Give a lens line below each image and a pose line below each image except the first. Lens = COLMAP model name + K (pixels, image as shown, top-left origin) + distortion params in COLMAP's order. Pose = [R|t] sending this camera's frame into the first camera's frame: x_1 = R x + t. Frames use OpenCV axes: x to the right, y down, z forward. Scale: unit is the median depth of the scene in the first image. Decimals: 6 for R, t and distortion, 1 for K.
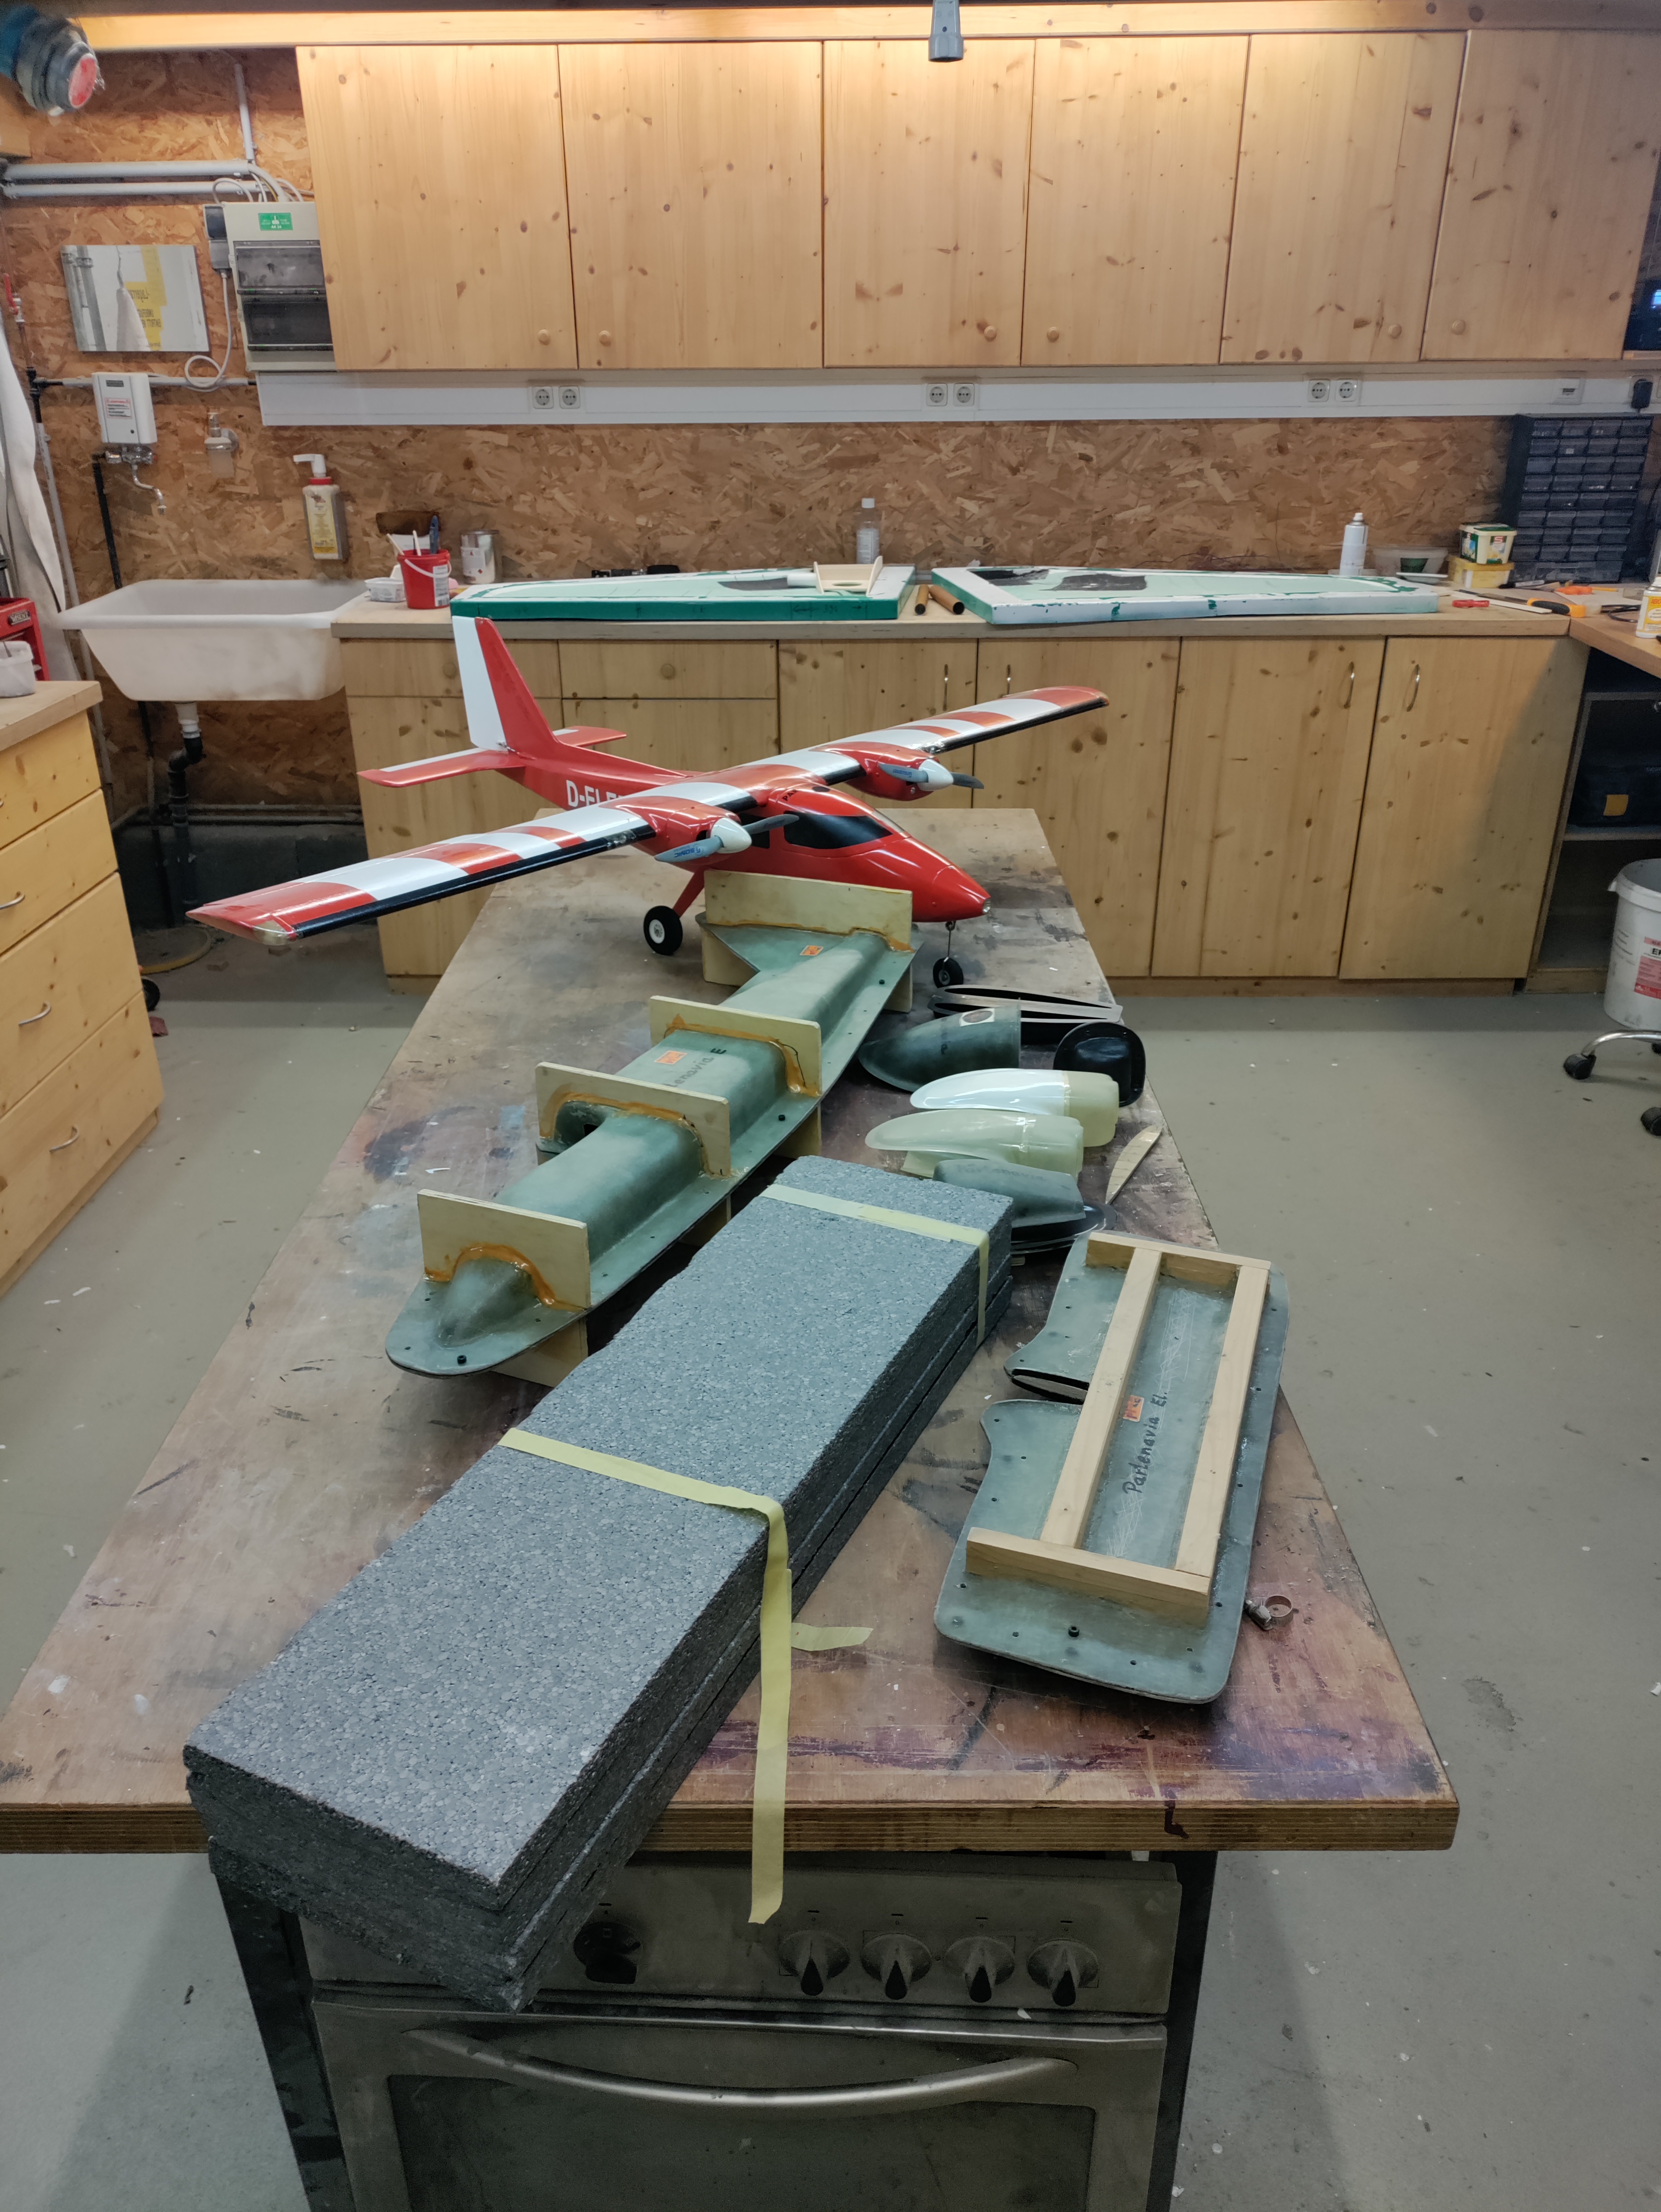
lens RADIAL K [[1631.6, 0, 832.0], [0, 1631.6, 1101.9], [0, 0, 1]] dist [0.035724, -0.048260]
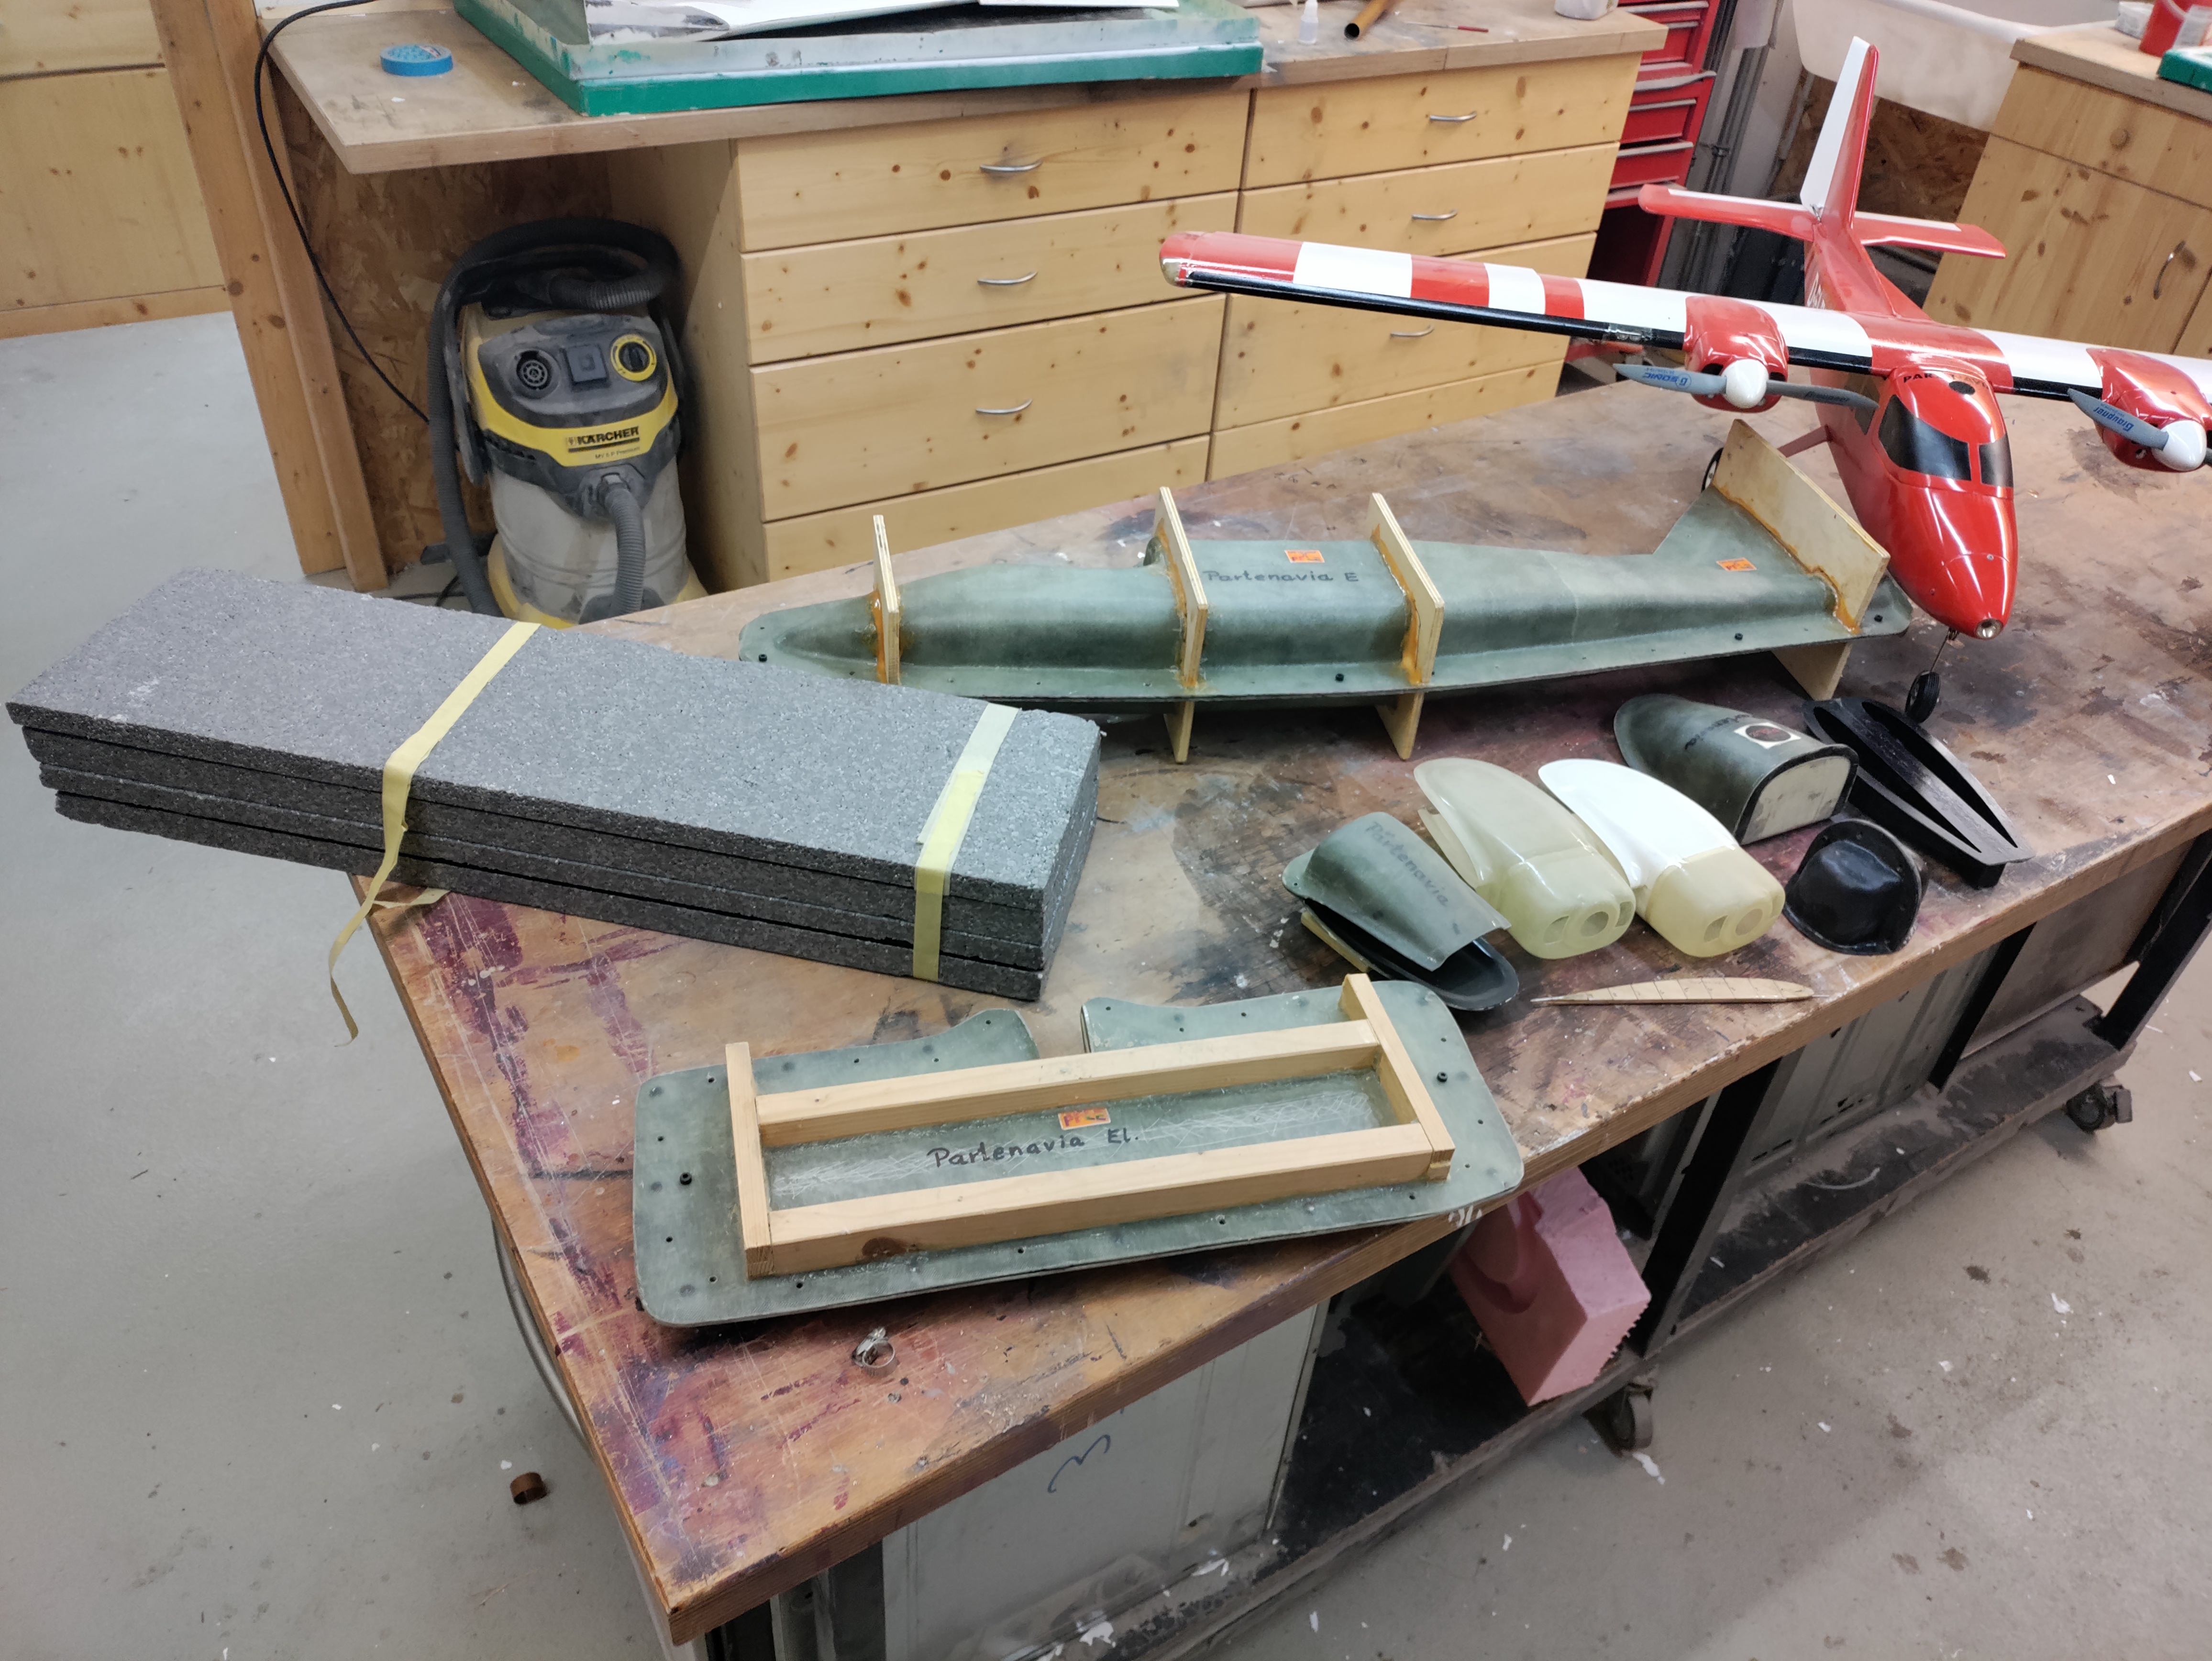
lens RADIAL K [[1631.6, 0, 1100.4], [0, 1631.6, 851.4], [0, 0, 1]] dist [0.035724, -0.048260]
pose [[0.537023, 0.570352, -0.621535, 0.168035], [-0.431056, 0.818873, 0.378996, -0.064155], [0.725119, 0.064387, 0.685607, 0.116388]]
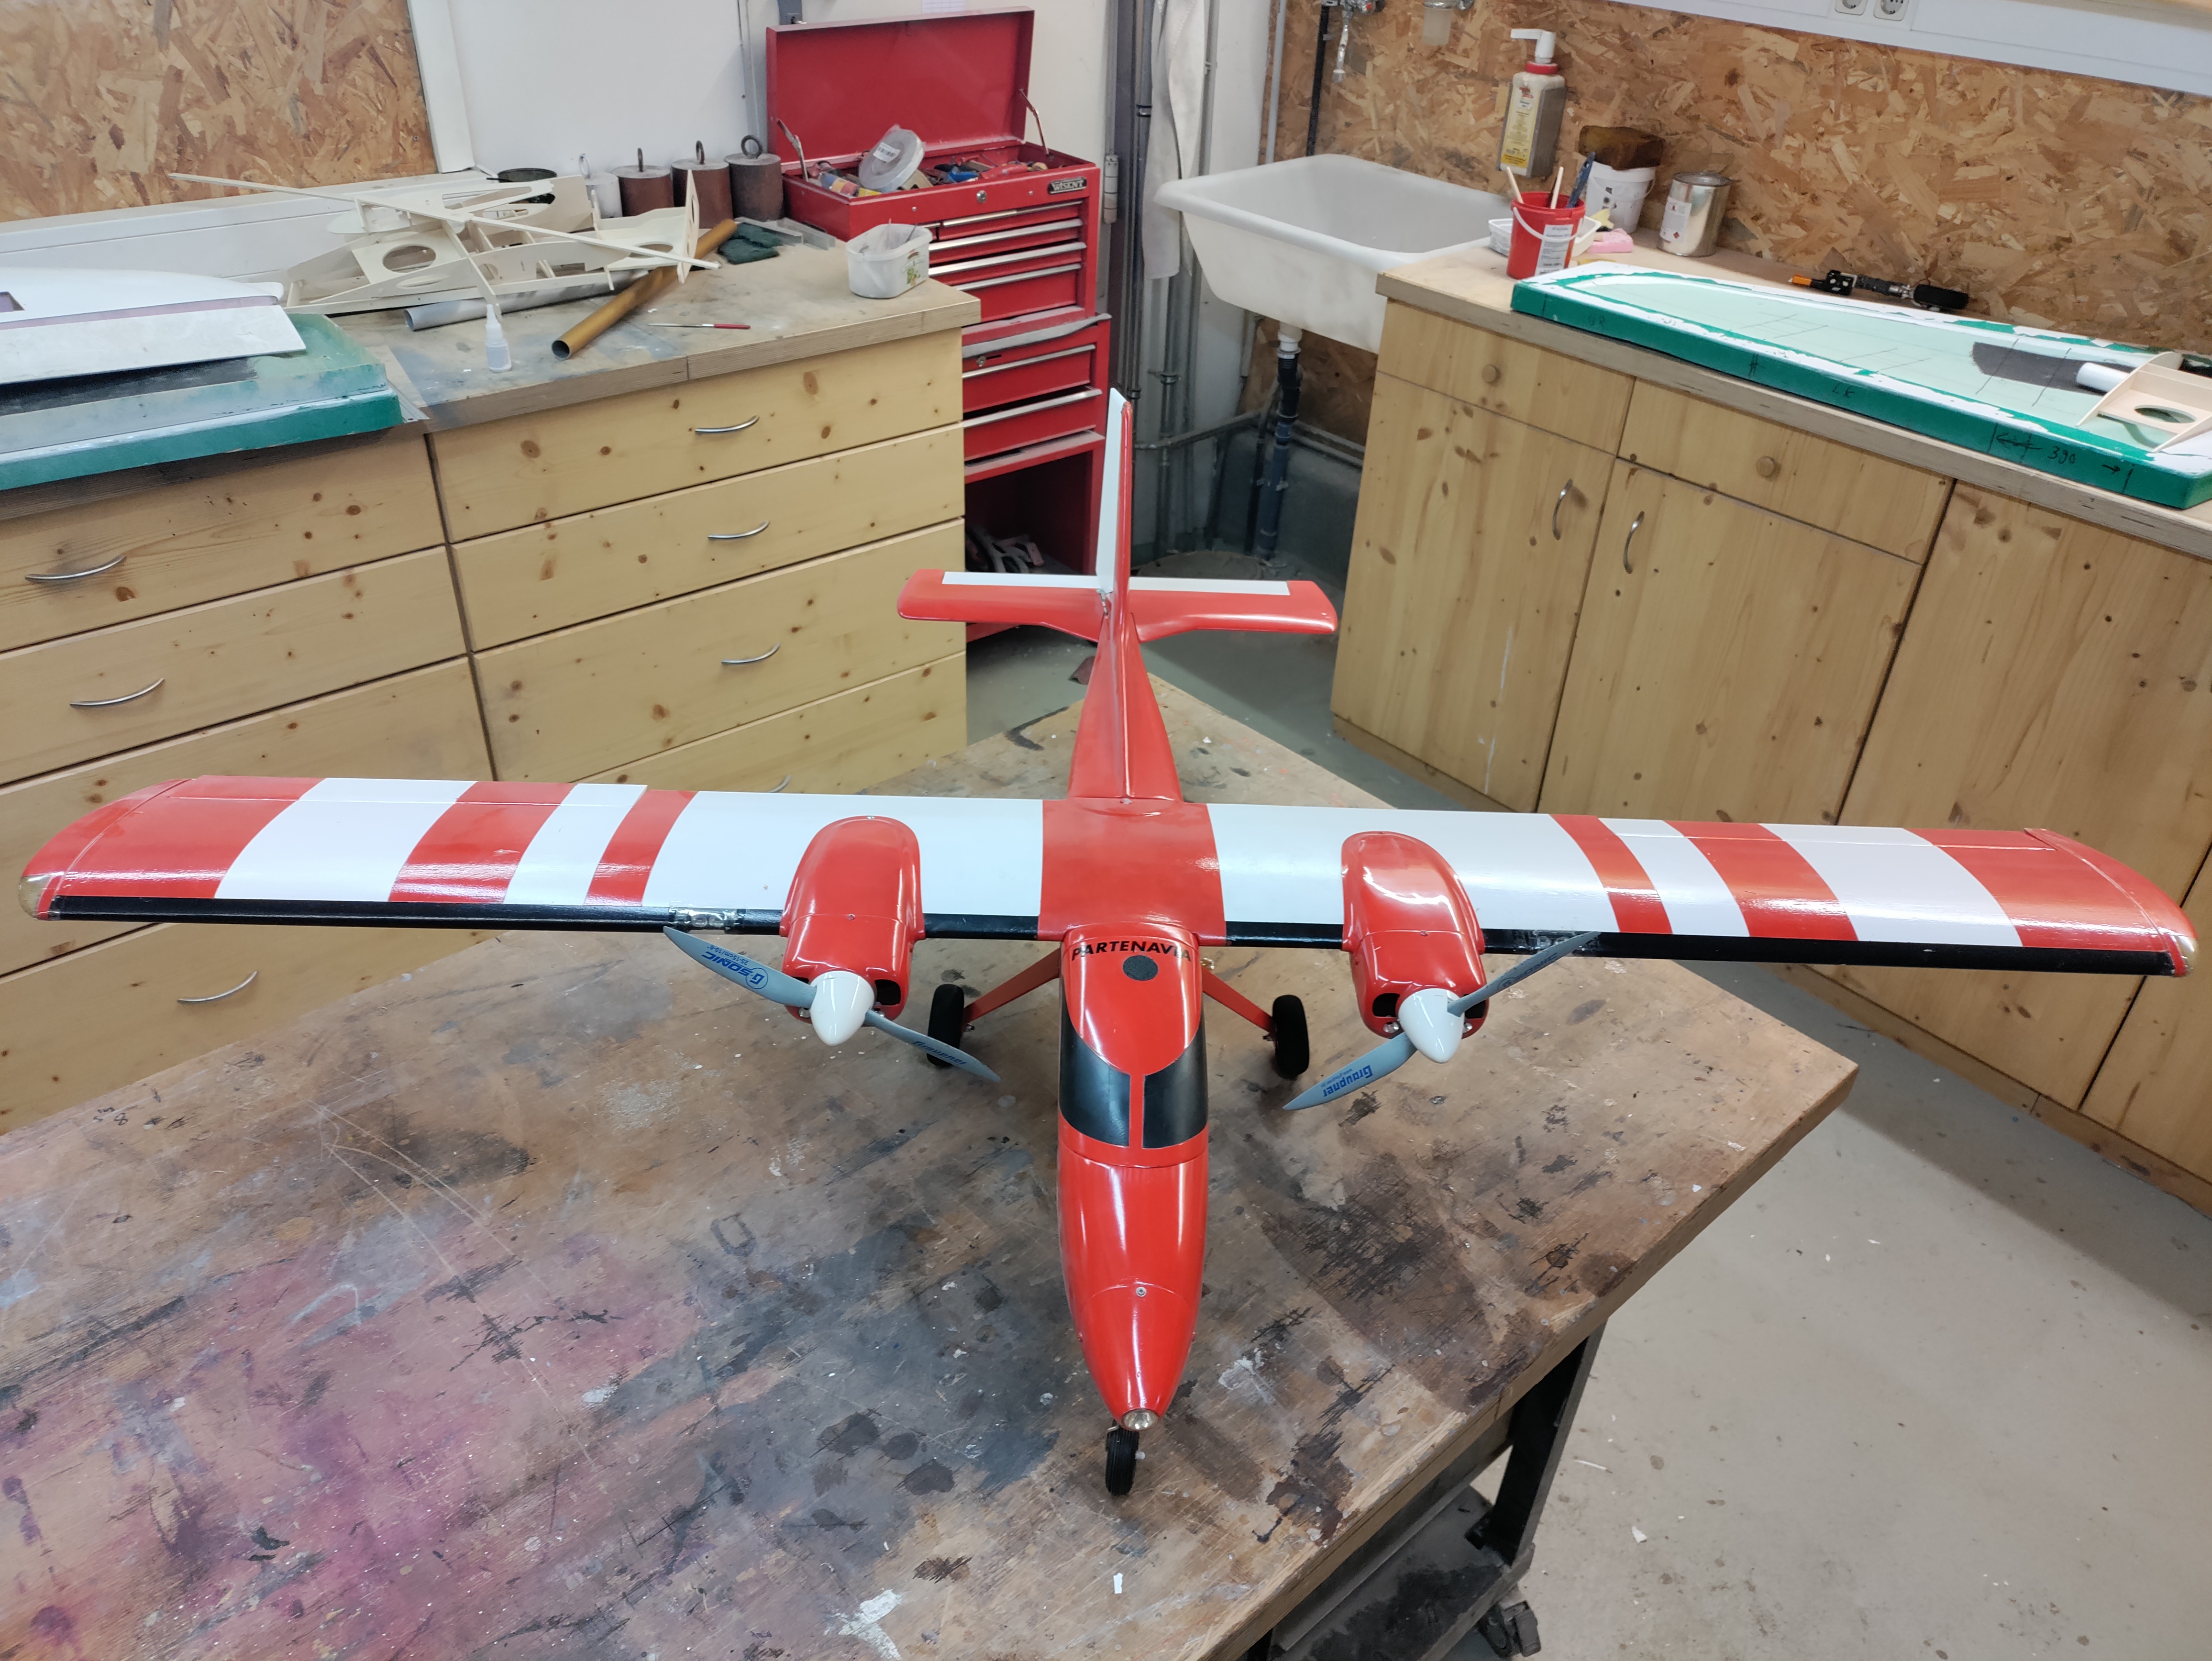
lens RADIAL K [[1631.6, 0, 1109.1], [0, 1631.6, 847.0], [0, 0, 1]] dist [0.035724, -0.048260]
pose [[0.678355, 0.443438, -0.585830, 0.148749], [-0.361650, 0.895578, 0.259131, -0.182837], [0.639566, 0.036083, 0.767889, 0.312752]]
